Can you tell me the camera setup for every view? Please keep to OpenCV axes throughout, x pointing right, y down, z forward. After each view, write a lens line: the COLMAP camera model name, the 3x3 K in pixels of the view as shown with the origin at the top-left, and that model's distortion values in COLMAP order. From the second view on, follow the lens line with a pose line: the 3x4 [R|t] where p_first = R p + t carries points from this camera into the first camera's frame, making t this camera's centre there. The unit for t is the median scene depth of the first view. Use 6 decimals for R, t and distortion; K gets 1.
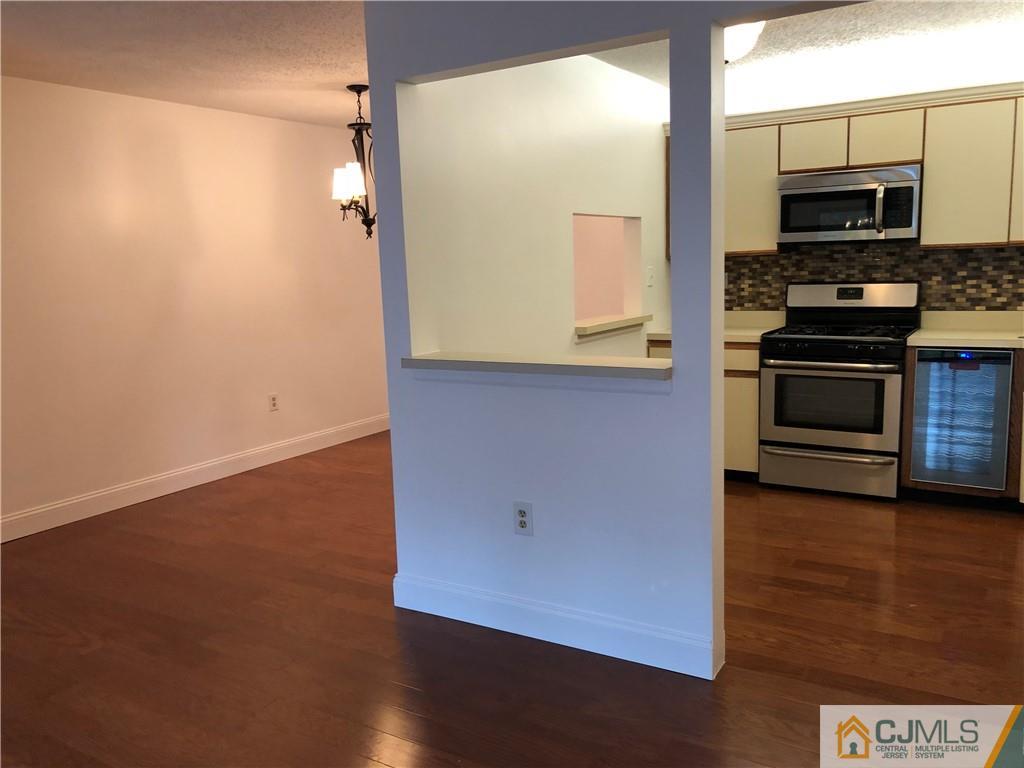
lens RADIAL K [[847.6, 0, 502.1], [0, 847.6, 386.6], [0, 0, 1]] dist [0.034080, 0.003508]
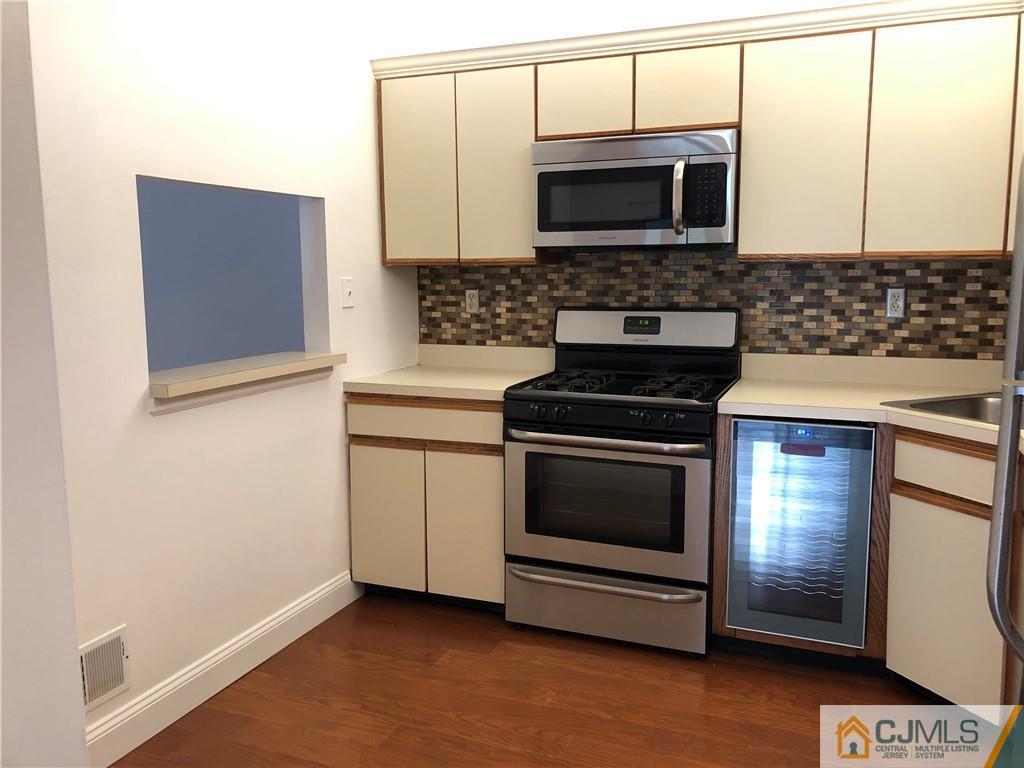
lens RADIAL K [[850.6, 0, 497.4], [0, 850.6, 380.4], [0, 0, 1]] dist [0.159382, -0.440565]
pose [[0.986662, 0.002969, 0.162754, 0.187683], [0.000377, 0.999789, -0.020525, -0.052490], [-0.162780, 0.020312, 0.986453, 0.358769]]
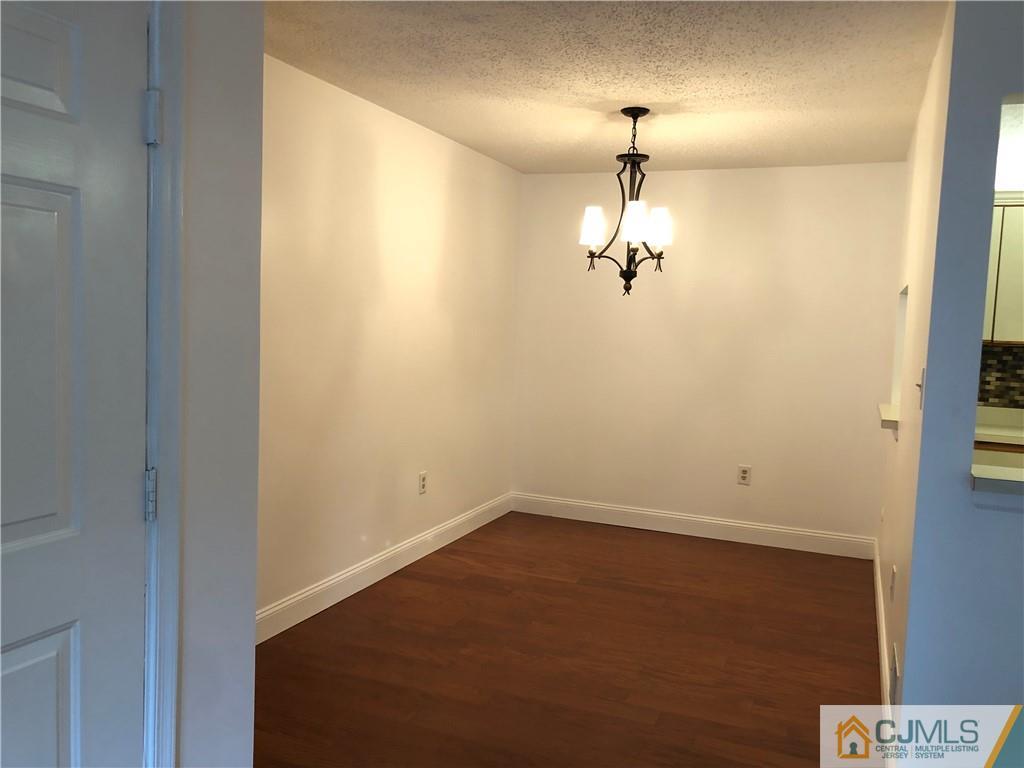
lens RADIAL K [[844.5, 0, 512.4], [0, 844.5, 388.9], [0, 0, 1]] dist [0.042159, -0.004585]
pose [[0.981777, 0.060139, 0.180271, -0.403894], [-0.048922, 0.996617, -0.066036, -0.026293], [-0.183633, 0.056013, 0.981398, 0.232515]]
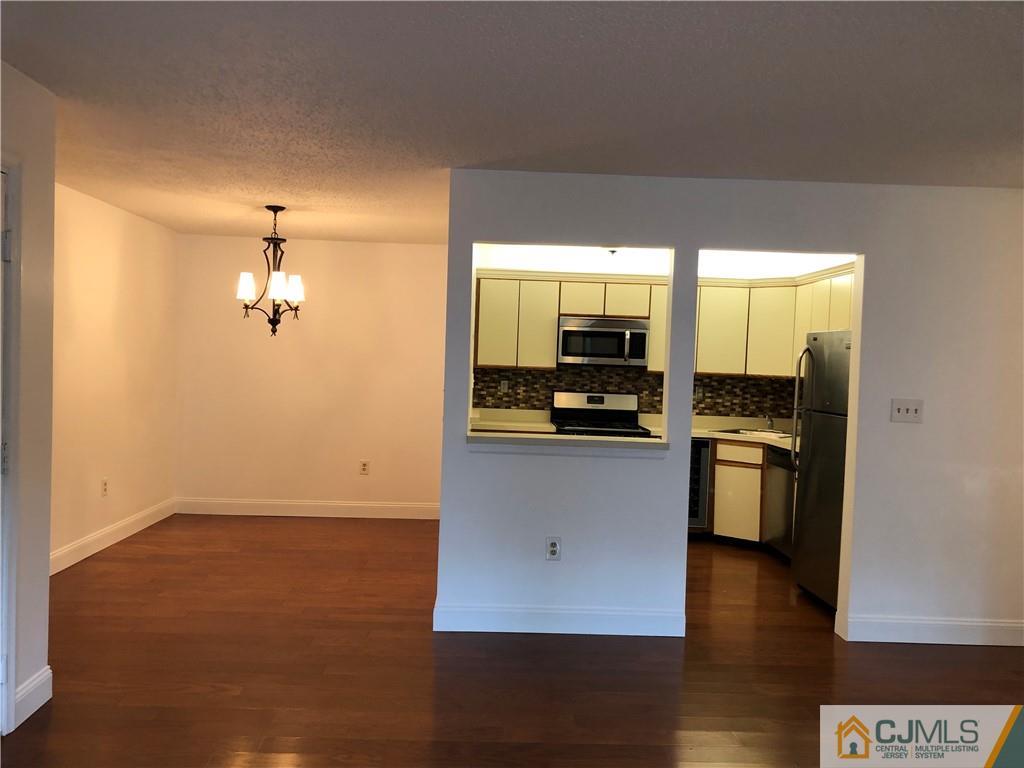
lens RADIAL K [[847.6, 0, 502.1], [0, 847.6, 386.6], [0, 0, 1]] dist [0.034080, 0.003508]
pose [[0.830901, 0.045784, 0.554533, -0.530427], [0.019238, 0.993649, -0.110863, 0.025148], [-0.556087, 0.102784, 0.824744, -0.102908]]
